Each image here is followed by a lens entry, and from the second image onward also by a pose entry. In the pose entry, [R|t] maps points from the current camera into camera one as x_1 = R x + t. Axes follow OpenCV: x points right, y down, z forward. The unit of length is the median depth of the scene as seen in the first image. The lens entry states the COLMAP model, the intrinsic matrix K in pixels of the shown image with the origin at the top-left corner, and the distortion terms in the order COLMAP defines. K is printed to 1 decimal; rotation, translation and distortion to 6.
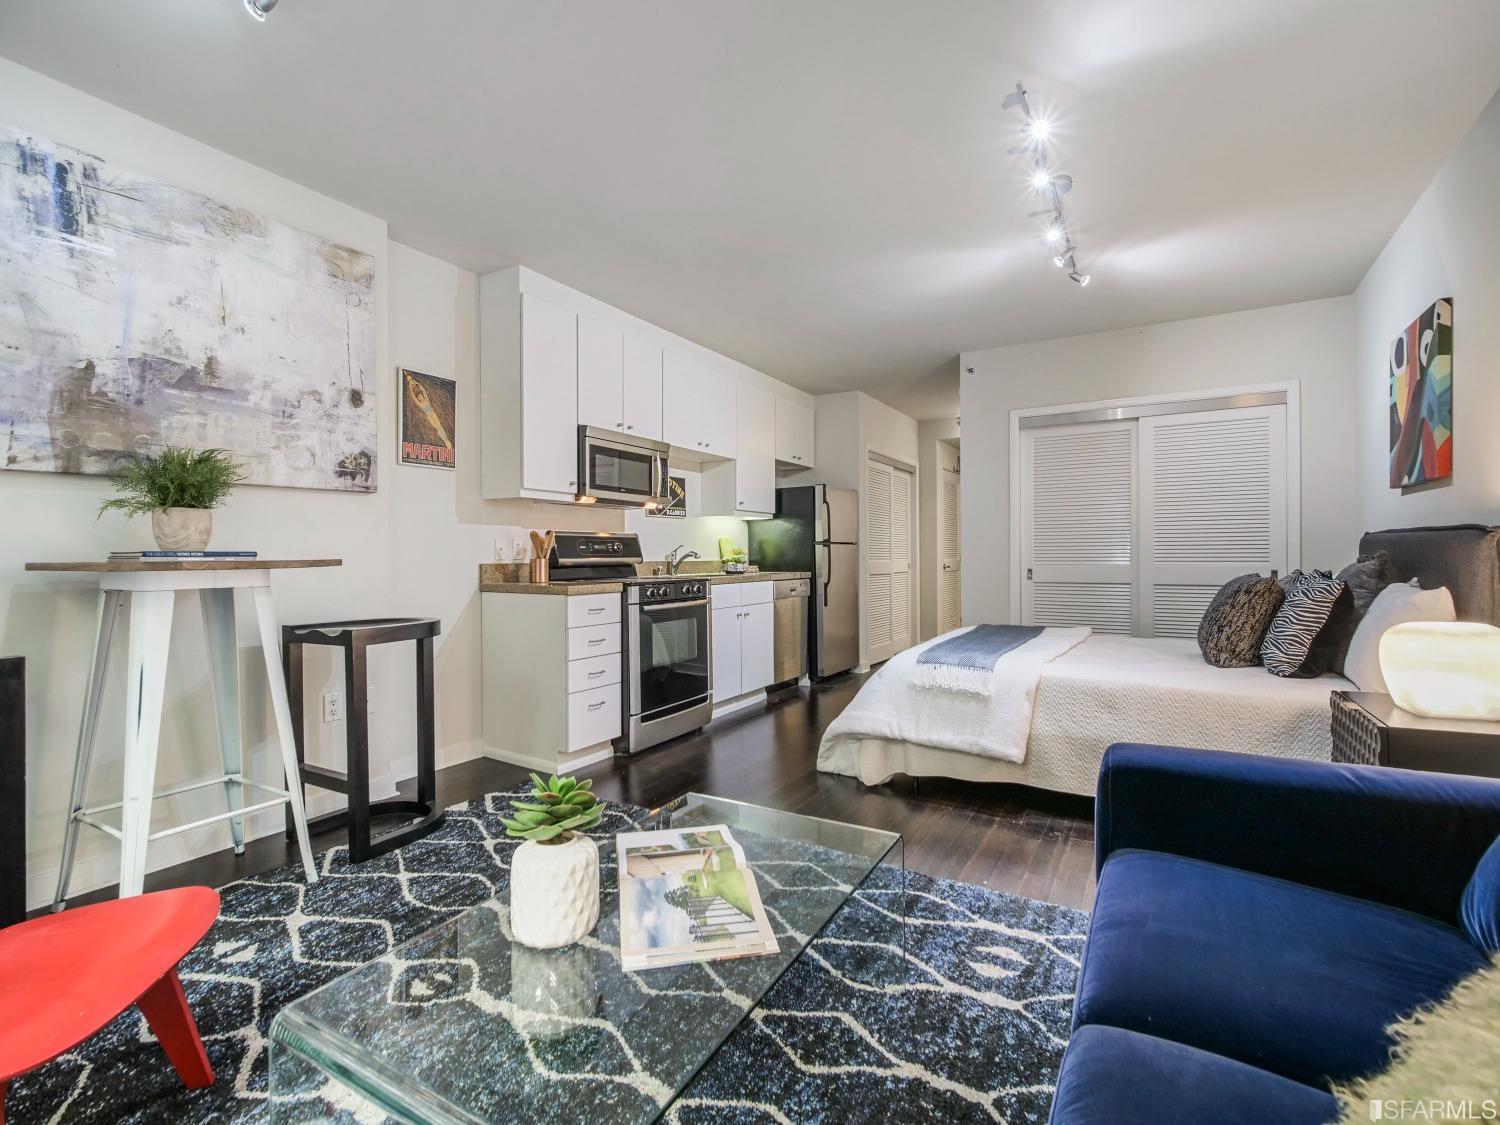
lens RADIAL K [[685.8, 0, 750.1], [0, 685.8, 556.5], [0, 0, 1]] dist [-0.001074, -0.000010]
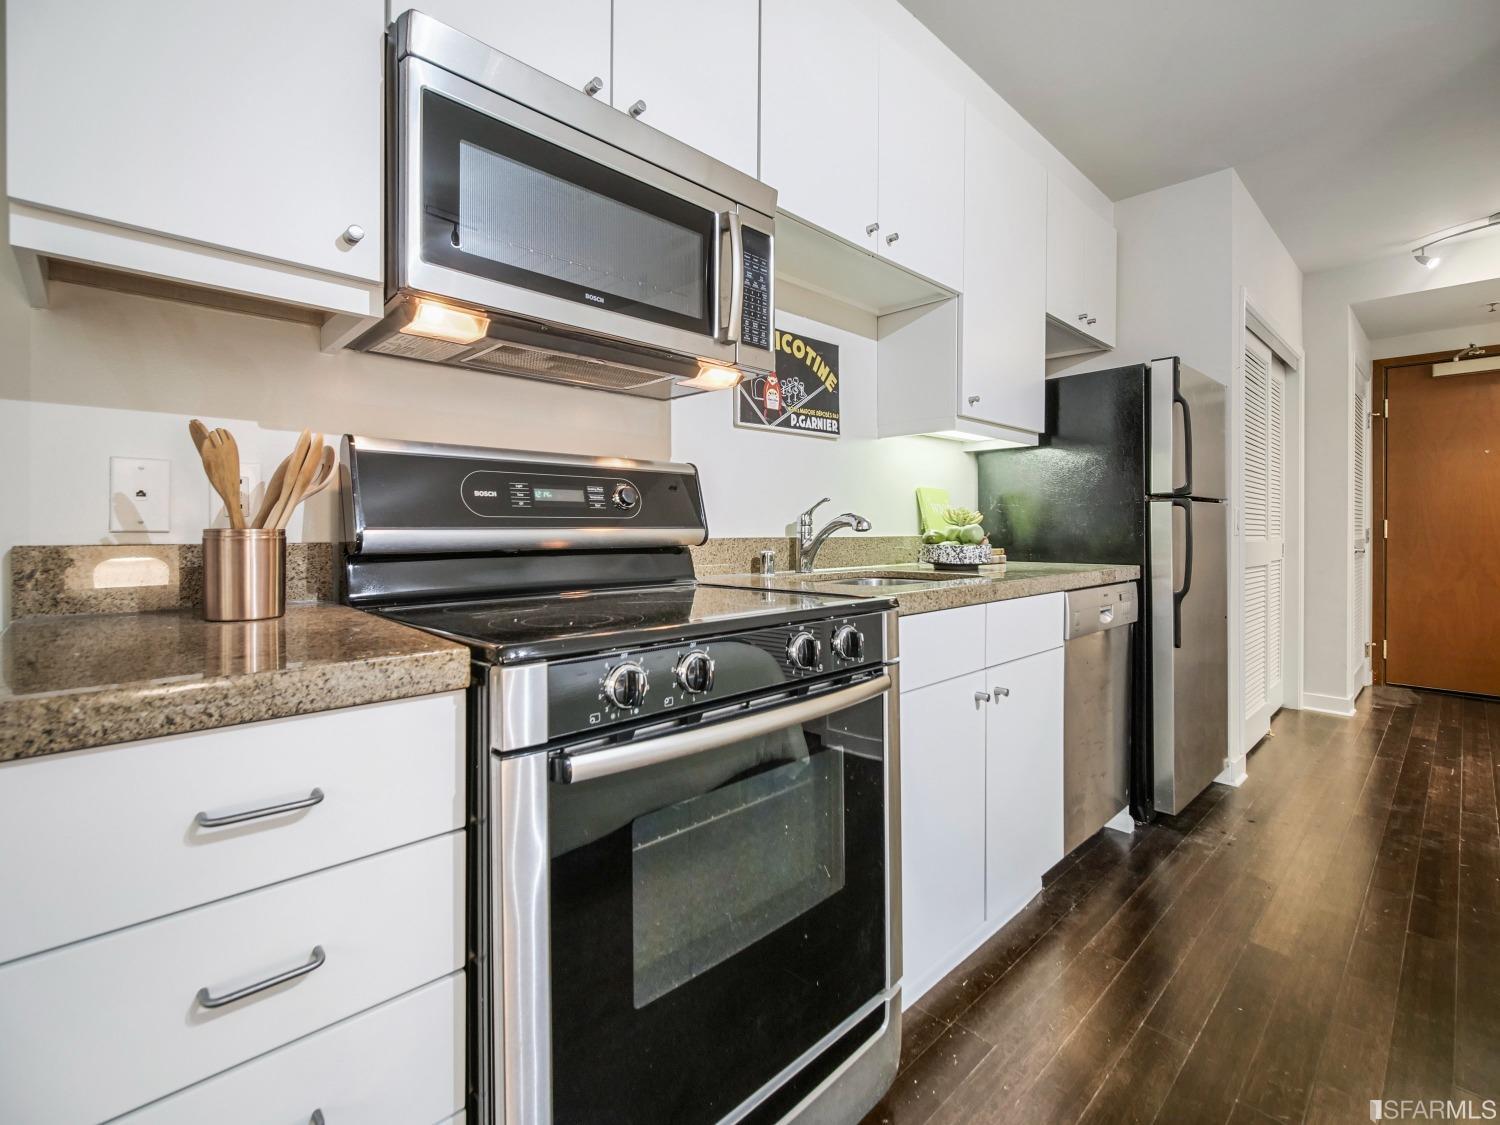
lens RADIAL K [[685.8, 0, 749.6], [0, 685.8, 525.5], [0, 0, 1]] dist [-0.001074, -0.000010]
pose [[0.963676, 0.005509, -0.267019, -0.033661], [-0.006794, 0.999969, -0.003890, 0.001094], [0.266989, 0.005563, 0.963683, 0.584099]]
